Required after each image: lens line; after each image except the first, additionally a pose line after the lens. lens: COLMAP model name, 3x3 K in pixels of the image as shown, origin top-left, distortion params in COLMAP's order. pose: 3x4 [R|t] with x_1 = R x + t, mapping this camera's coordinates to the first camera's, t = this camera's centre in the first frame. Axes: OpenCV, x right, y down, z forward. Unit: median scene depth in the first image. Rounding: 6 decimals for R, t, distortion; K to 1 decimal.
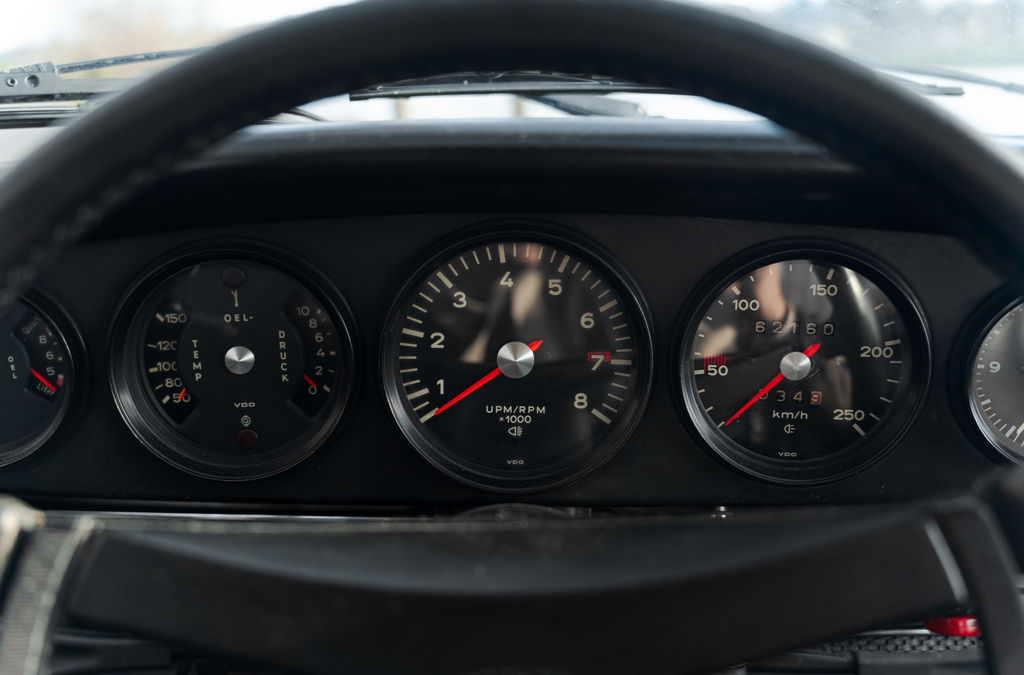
lens RADIAL K [[859.1, 0, 509.9], [0, 859.1, 340.0], [0, 0, 1]] dist [0.001945, 0.009662]
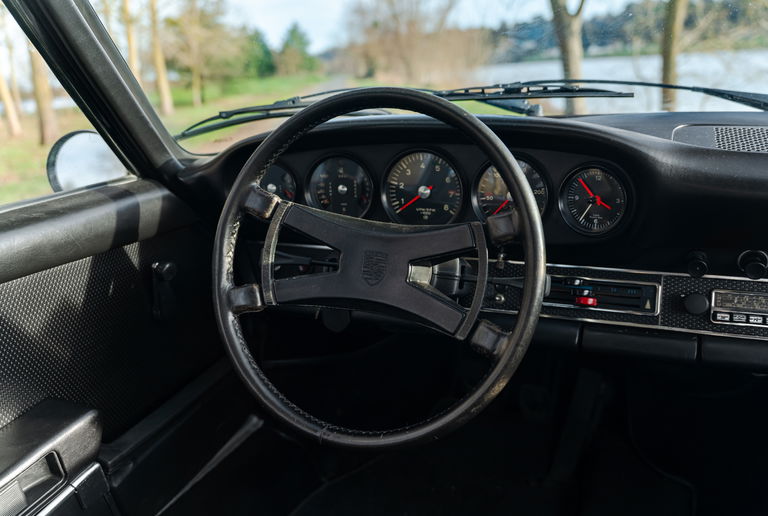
lens RADIAL K [[602.8, 0, 384.6], [0, 602.8, 257.0], [0, 0, 1]] dist [0.008554, 0.006415]
pose [[0.929122, 0.070192, -0.363050, 0.659206], [-0.065937, 0.997532, 0.024116, 0.207309], [0.363847, 0.001531, 0.931457, -1.028271]]
